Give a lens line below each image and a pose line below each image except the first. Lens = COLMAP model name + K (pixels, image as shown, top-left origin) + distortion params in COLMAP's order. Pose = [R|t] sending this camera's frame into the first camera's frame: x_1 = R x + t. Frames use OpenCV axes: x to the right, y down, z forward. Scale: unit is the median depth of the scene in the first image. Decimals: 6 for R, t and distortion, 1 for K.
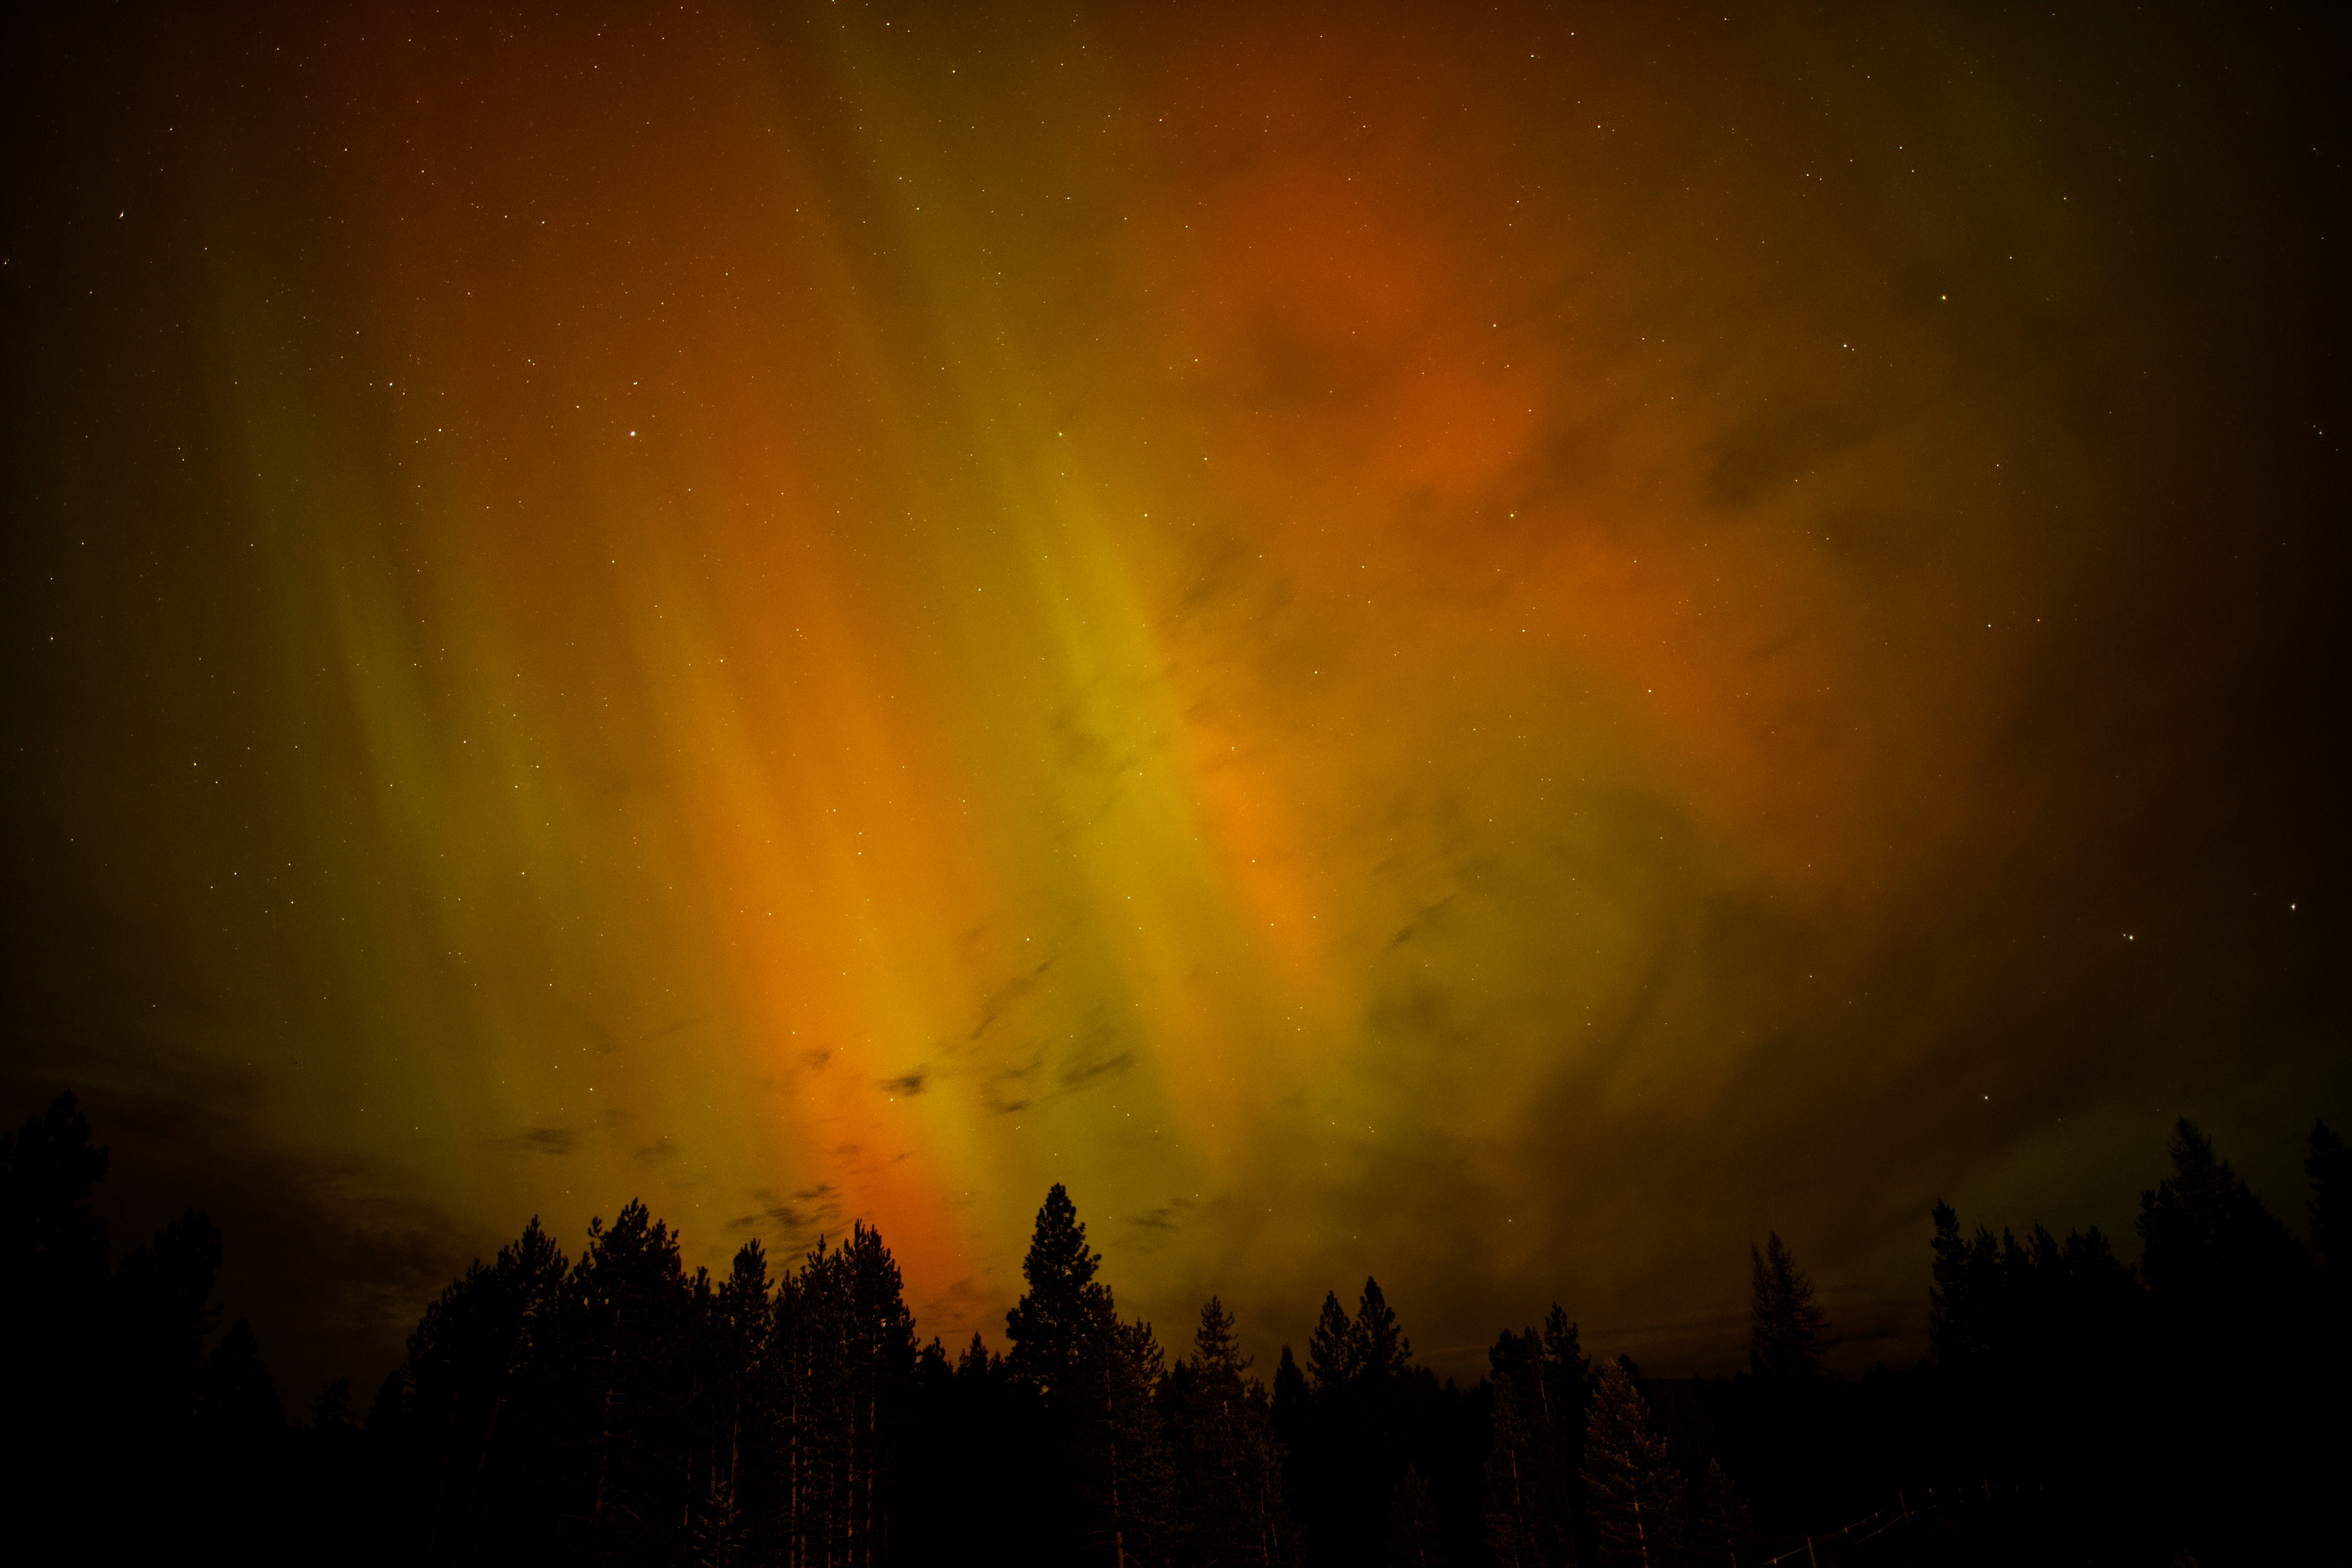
lens RADIAL K [[1597.2, 0, 1165.4], [0, 1597.2, 781.2], [0, 0, 1]] dist [-0.089246, 0.066444]
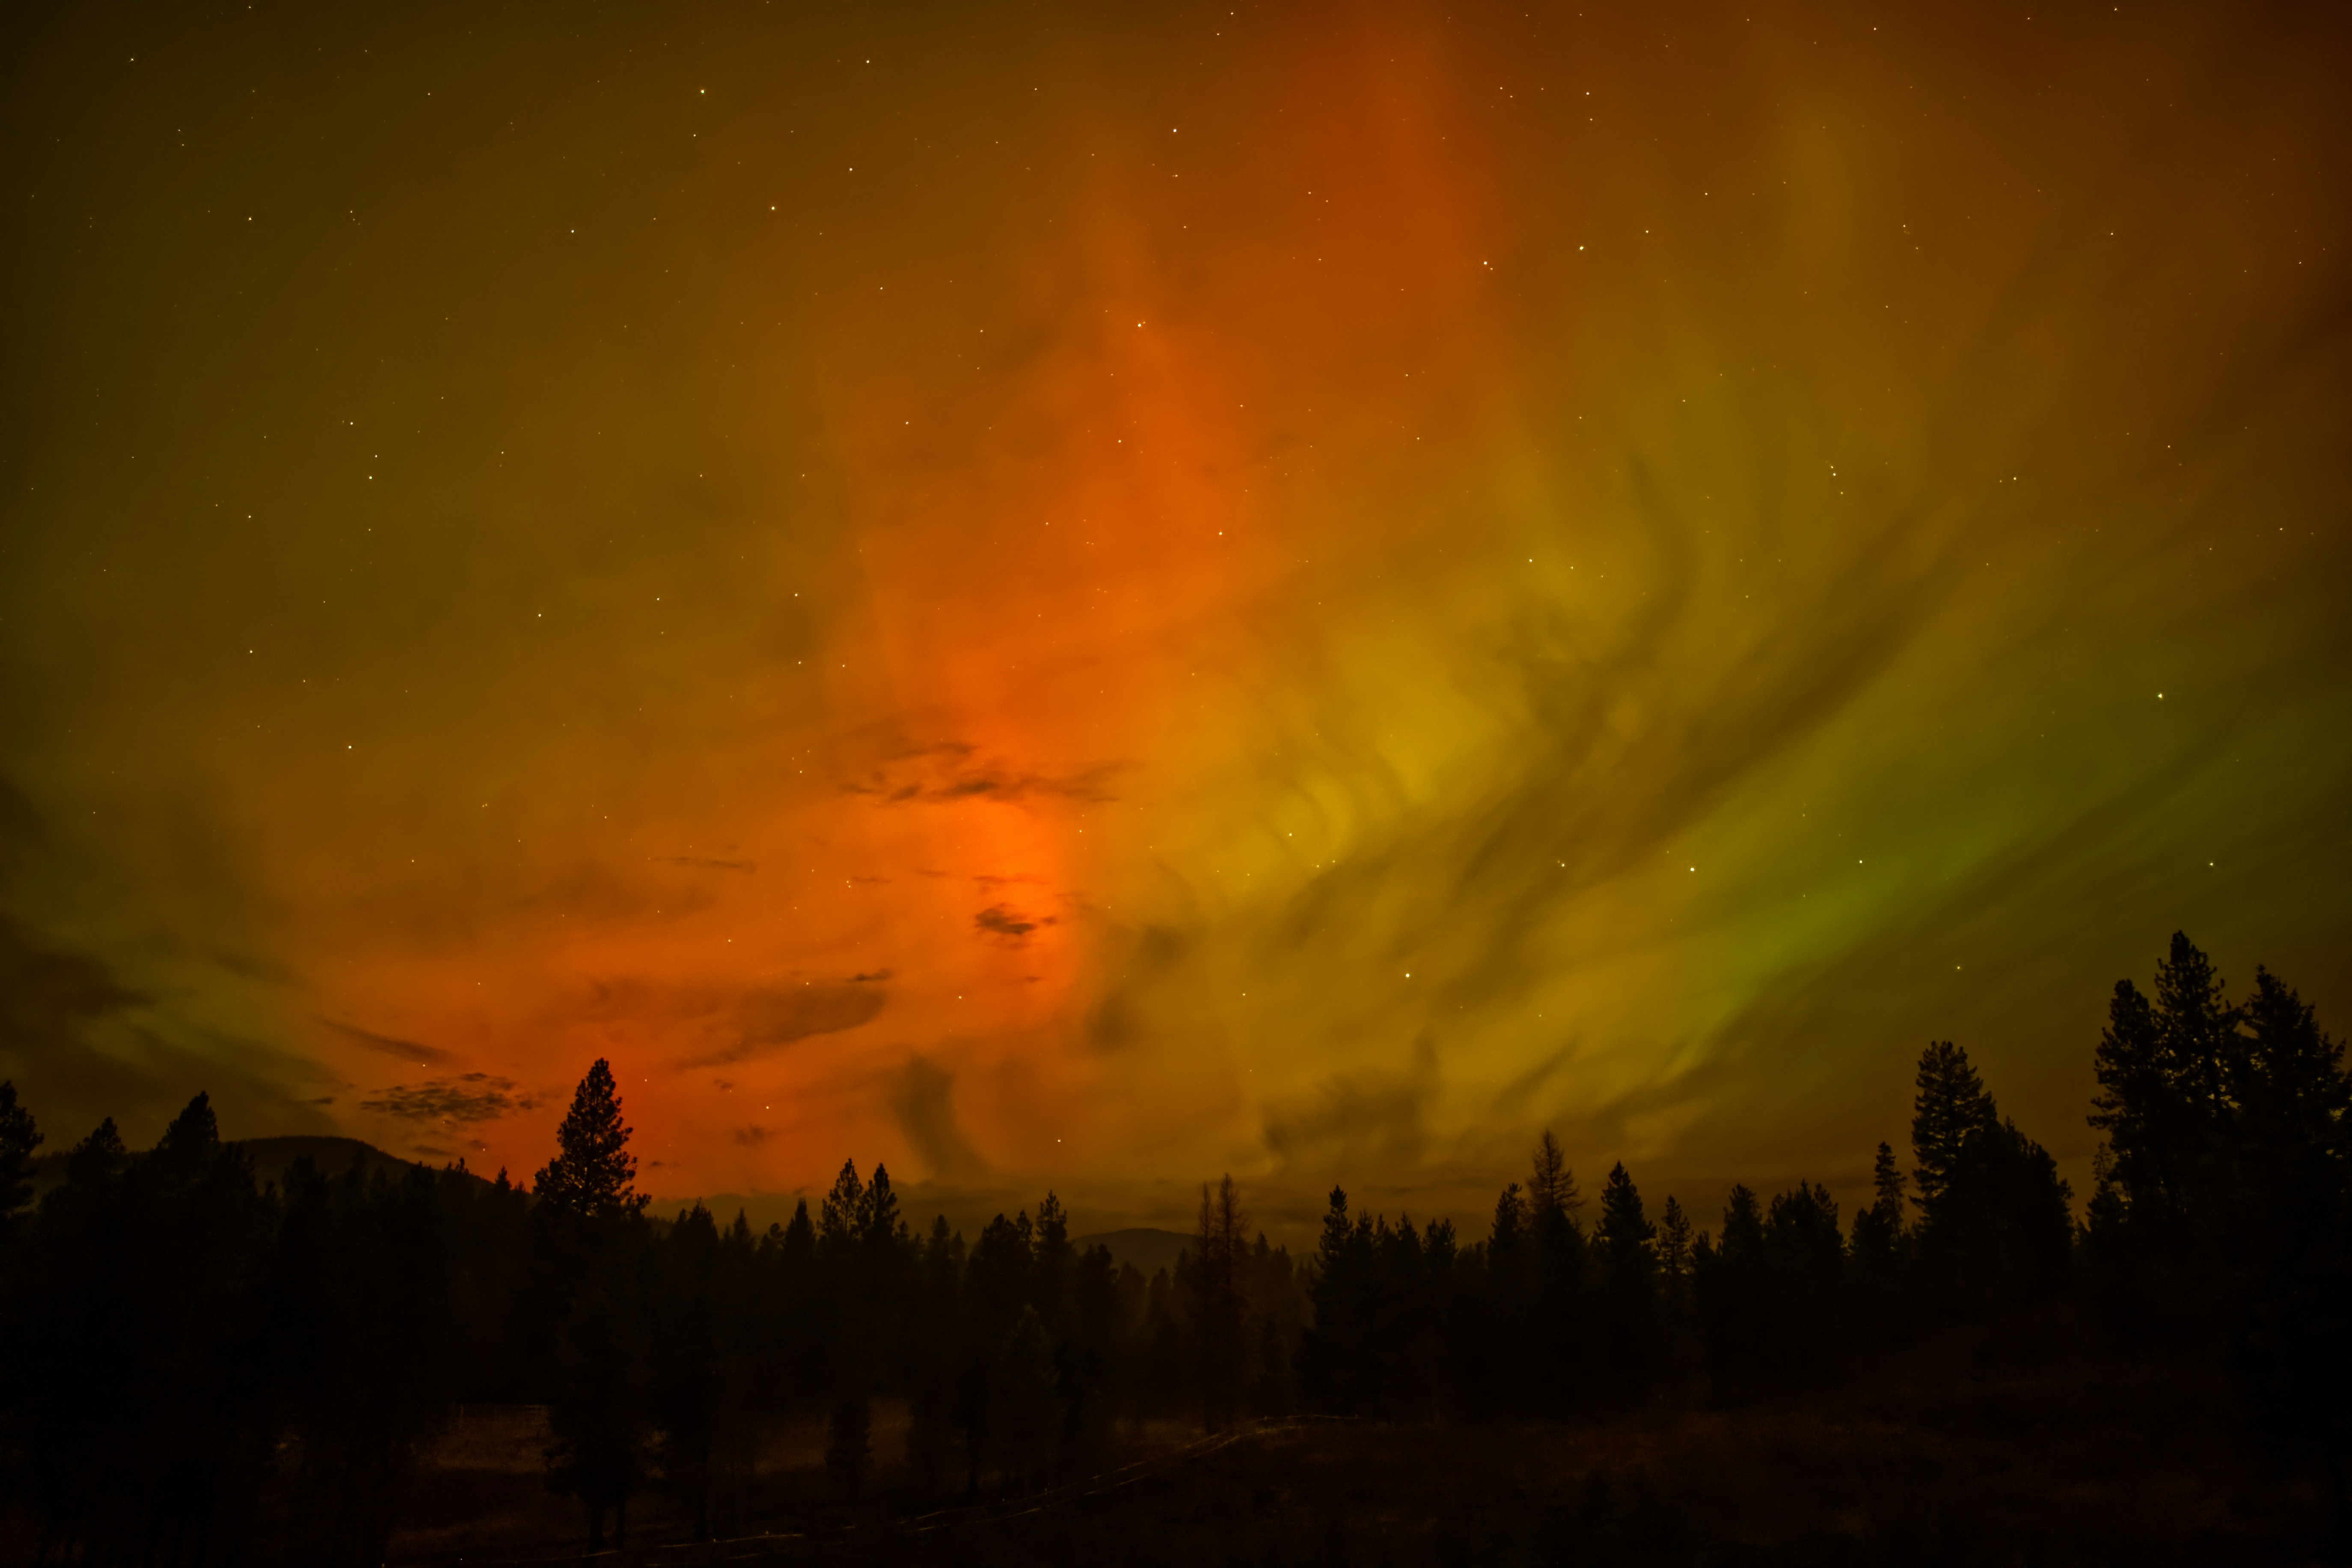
lens RADIAL K [[1597.2, 0, 1165.4], [0, 1597.2, 781.2], [0, 0, 1]] dist [-0.089246, 0.066444]
pose [[0.955856, 0.161722, 0.245325, 0.004964], [-0.185425, 0.979664, 0.076659, -0.086876], [-0.227939, -0.118765, 0.966405, -0.106787]]
